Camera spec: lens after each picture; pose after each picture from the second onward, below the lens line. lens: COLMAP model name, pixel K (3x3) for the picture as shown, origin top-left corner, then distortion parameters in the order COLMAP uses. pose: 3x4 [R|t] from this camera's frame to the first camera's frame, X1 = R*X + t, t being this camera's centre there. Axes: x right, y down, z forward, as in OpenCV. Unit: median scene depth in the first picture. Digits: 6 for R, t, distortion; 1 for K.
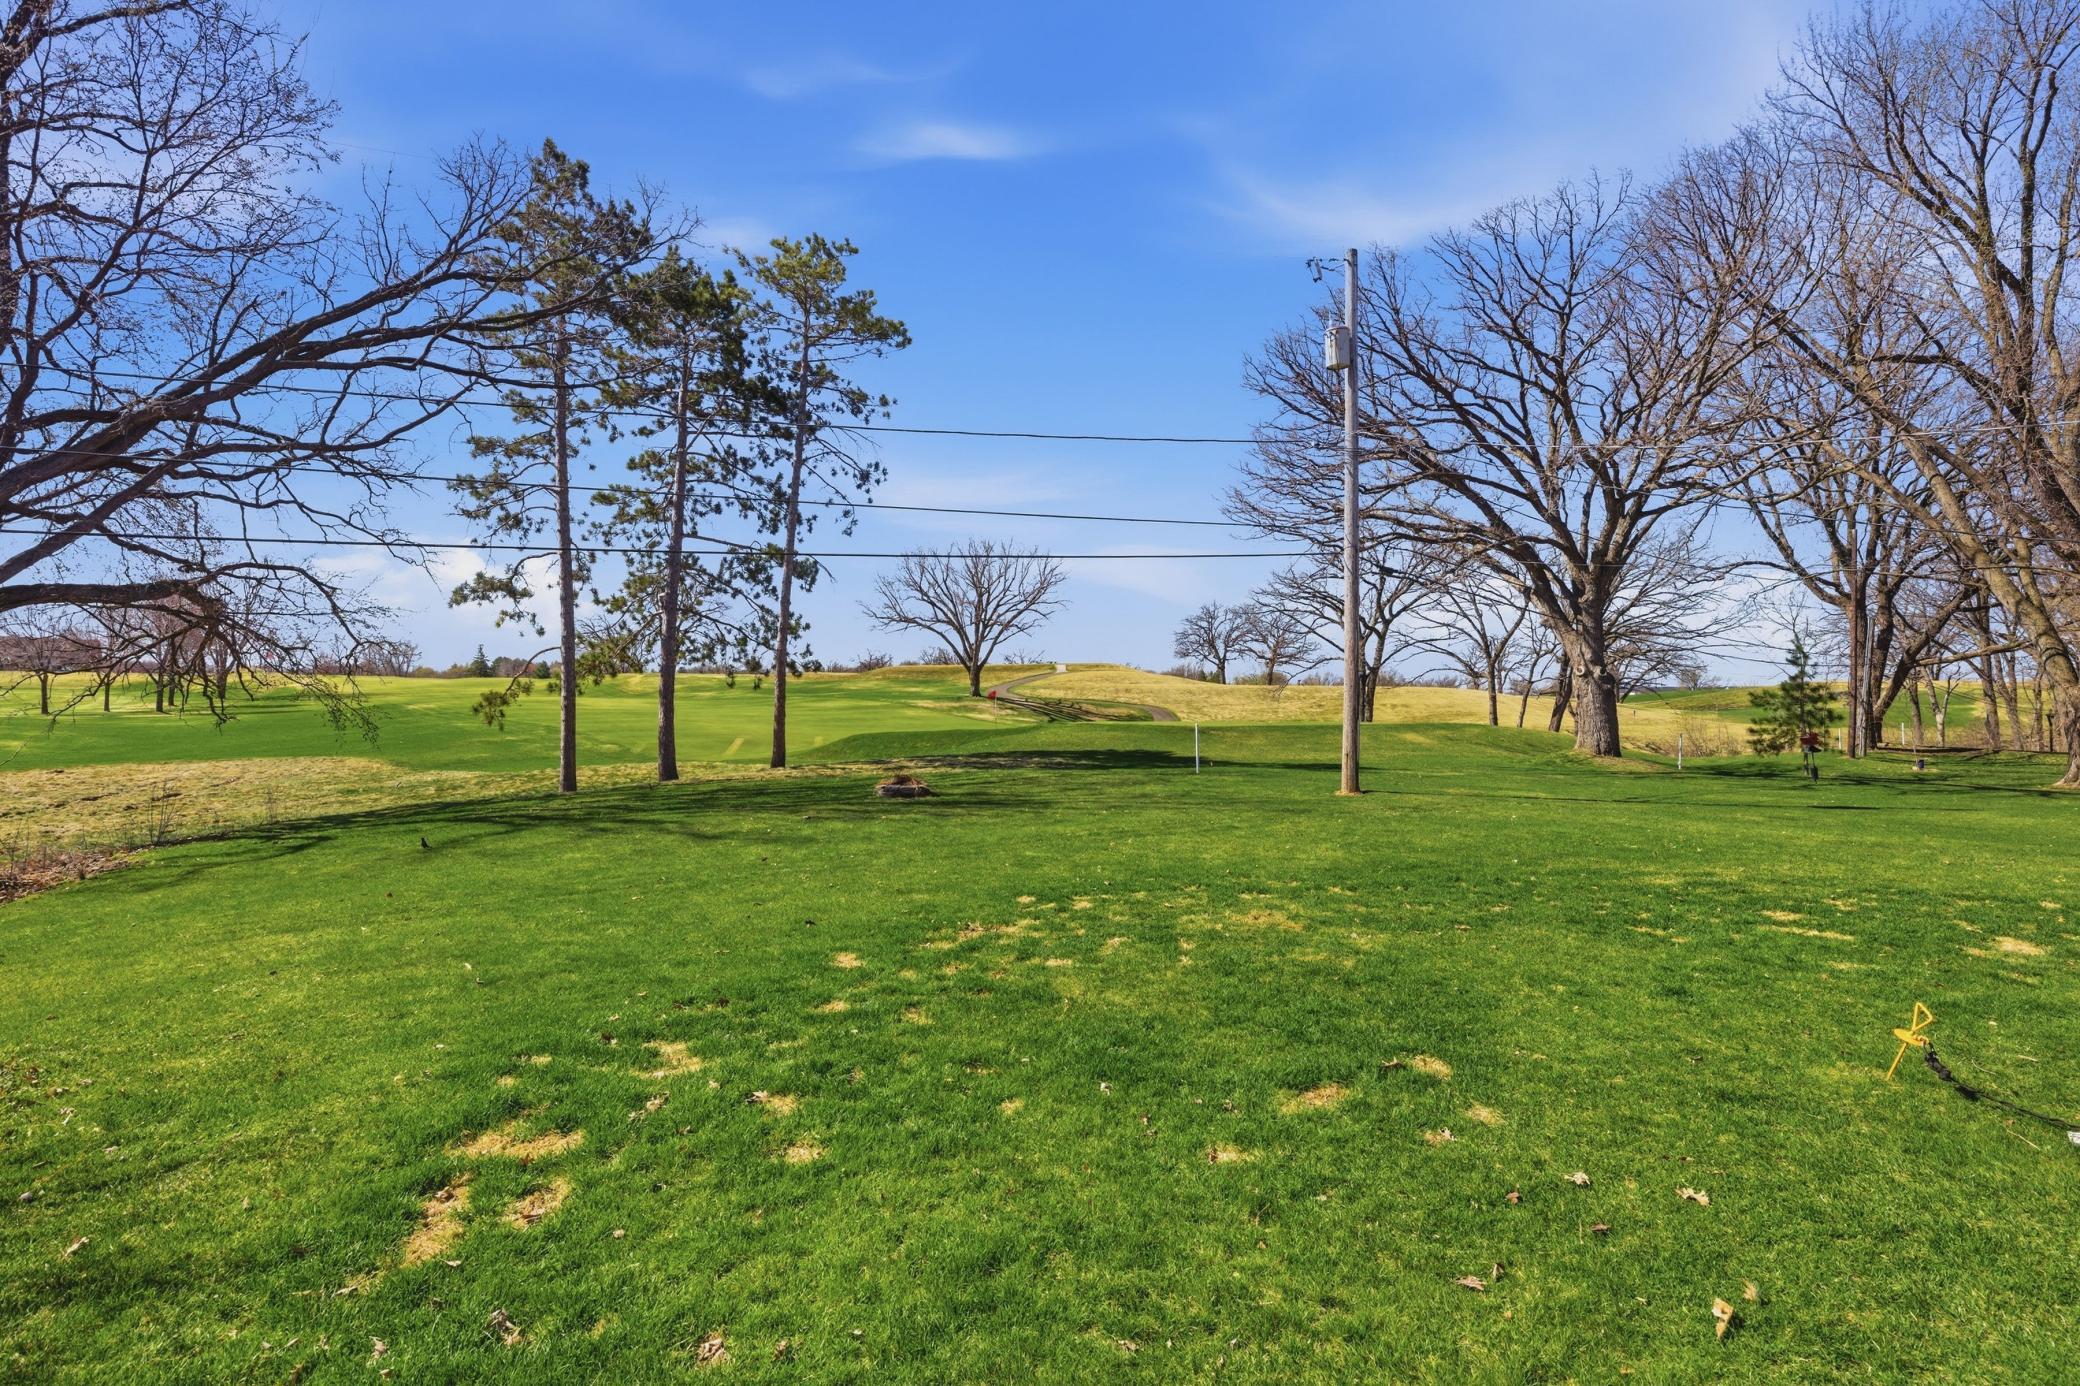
lens RADIAL K [[983.4, 0, 1029.6], [0, 983.4, 651.6], [0, 0, 1]] dist [-0.001943, 0.000061]
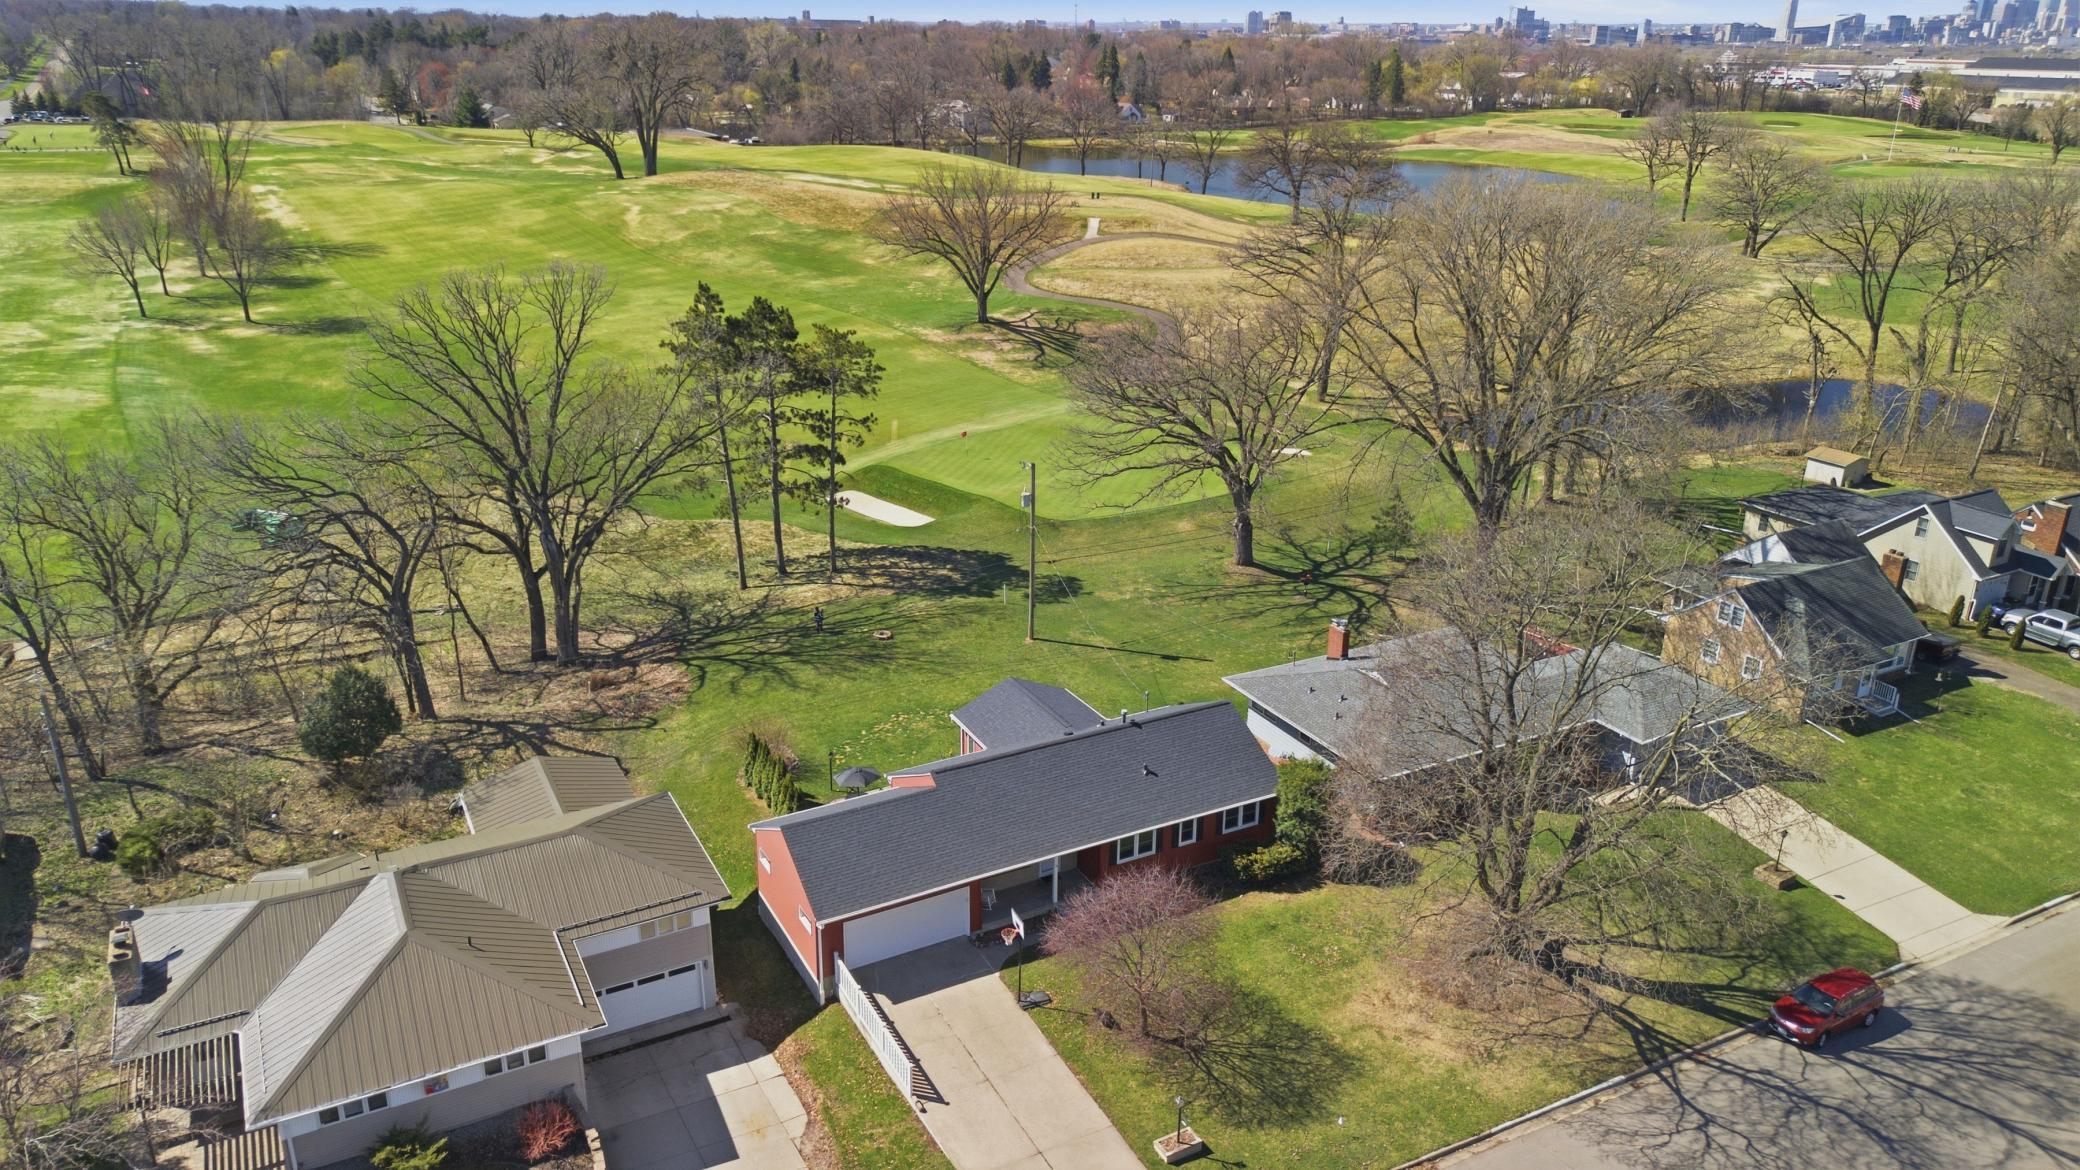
lens RADIAL K [[1482.2, 0, 1052.4], [0, 1482.2, 591.0], [0, 0, 1]] dist [0.073982, -0.052584]
pose [[0.997645, 0.030513, -0.061436, 0.359458], [-0.002807, 0.913027, 0.407888, -0.989629], [0.068539, -0.406755, 0.910963, -1.645583]]
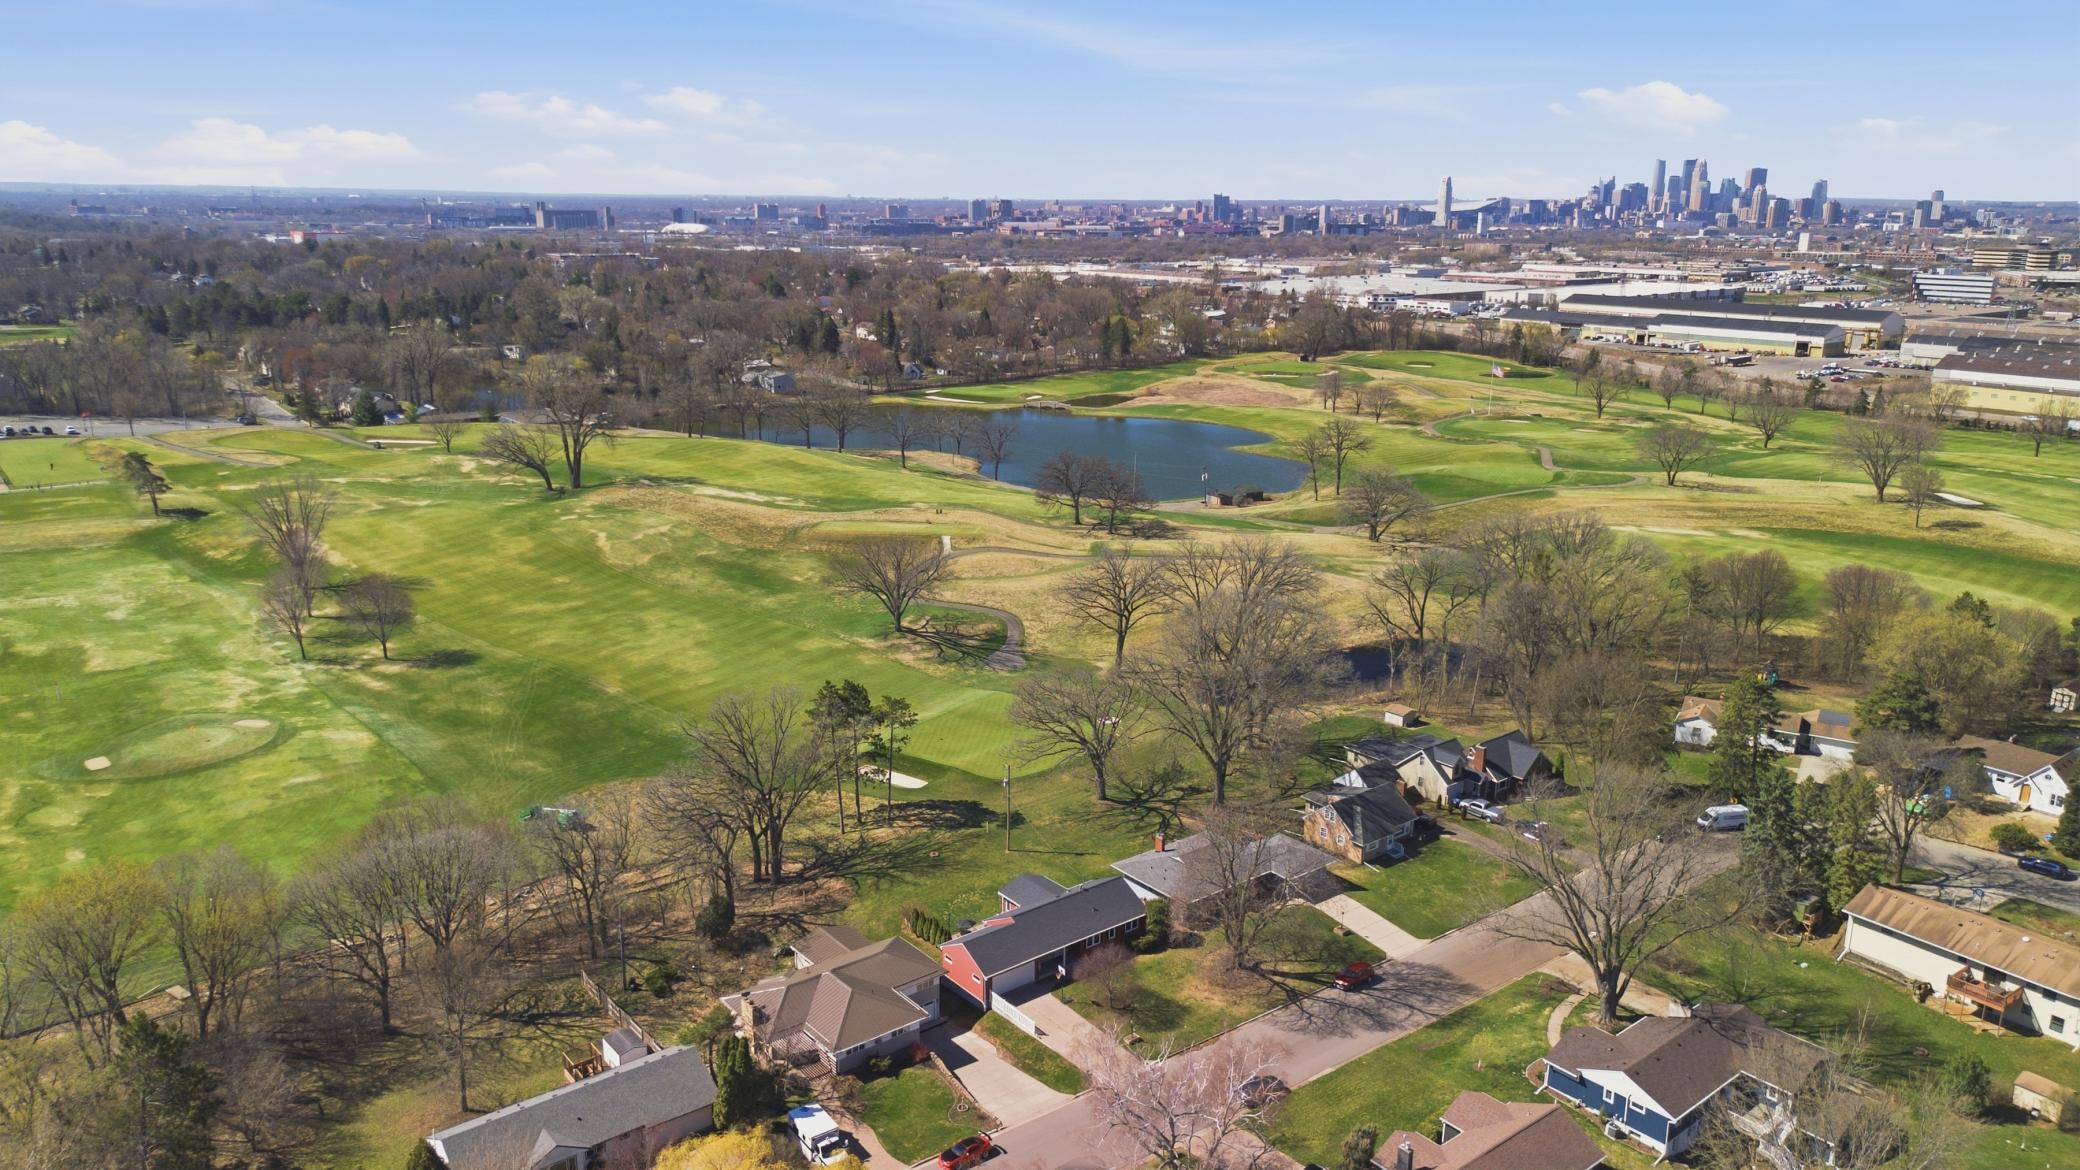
lens RADIAL K [[1467.4, 0, 1040.0], [0, 1467.4, 585.0], [0, 0, 1]] dist [0.101693, -0.106015]
pose [[0.995066, -0.026963, 0.095484, -0.163195], [-0.003424, 0.952459, 0.304647, -2.253106], [-0.099159, -0.303471, 0.947667, -3.838866]]
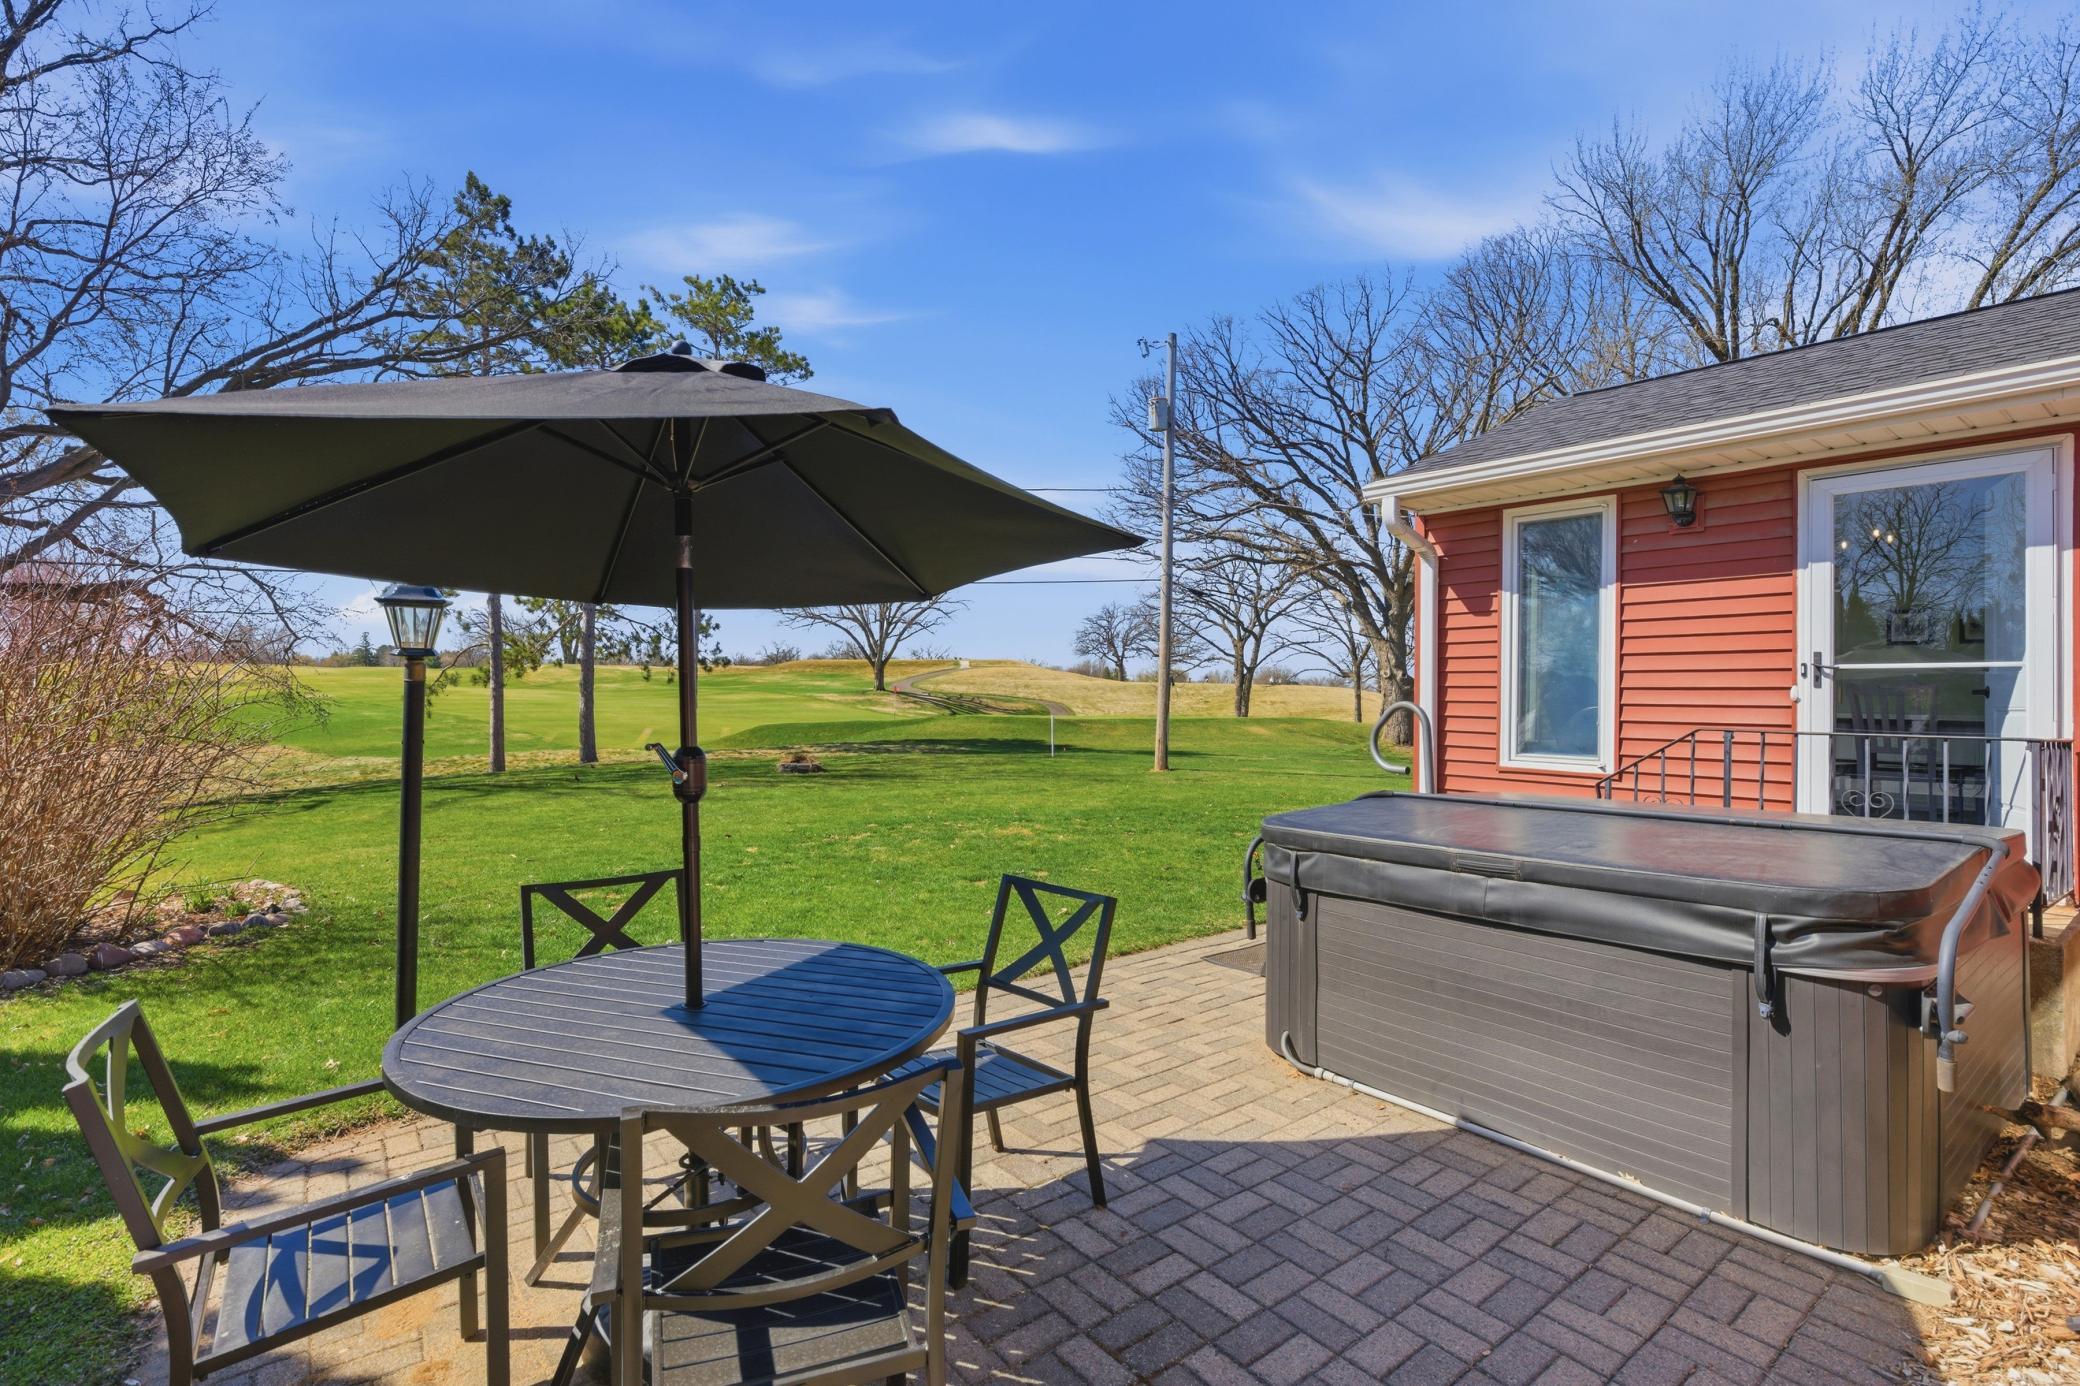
lens RADIAL K [[967.7, 0, 1043.7], [0, 967.7, 684.9], [0, 0, 1]] dist [0.002470, -0.000021]
pose [[0.994165, 0.009738, 0.107427, 0.023316], [-0.013930, 0.999167, 0.038344, -0.006685], [-0.106964, -0.039617, 0.993473, -0.125011]]
